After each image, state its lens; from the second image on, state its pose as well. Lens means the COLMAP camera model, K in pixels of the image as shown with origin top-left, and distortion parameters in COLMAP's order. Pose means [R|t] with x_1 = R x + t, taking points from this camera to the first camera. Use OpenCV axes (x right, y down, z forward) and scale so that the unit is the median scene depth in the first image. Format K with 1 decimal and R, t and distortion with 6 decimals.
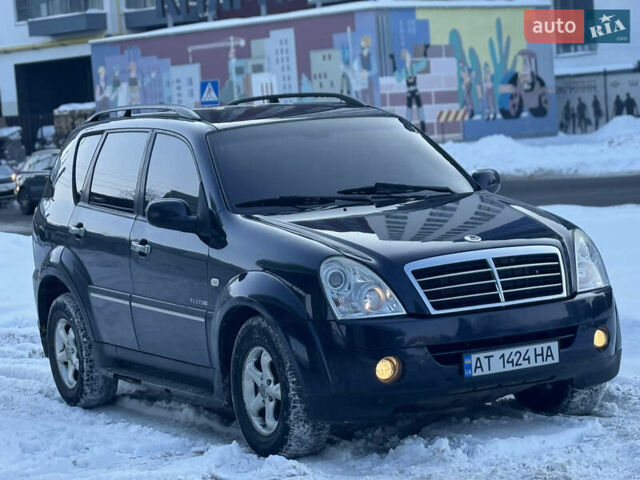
lens RADIAL K [[2027.4, 0, 320.0], [0, 2027.4, 240.0], [0, 0, 1]] dist [0.092670, 0.786592]
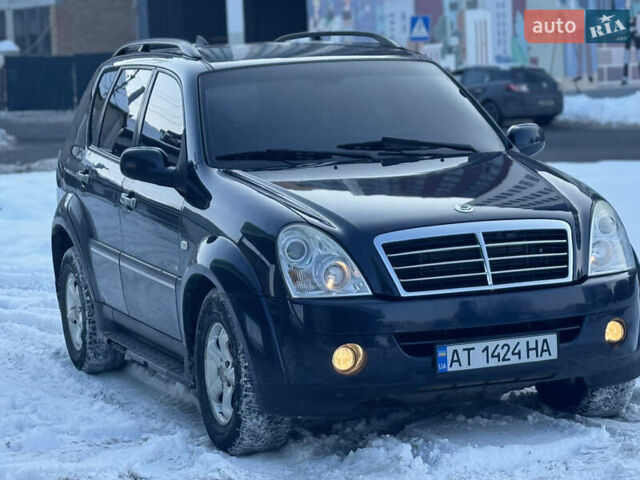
lens RADIAL K [[2027.4, 0, 320.0], [0, 2027.4, 240.0], [0, 0, 1]] dist [0.092670, 0.786592]
pose [[0.991860, 0.041008, -0.120549, 0.116338], [-0.037189, 0.998738, 0.033765, -0.013638], [0.121781, -0.029007, 0.992133, 0.146615]]
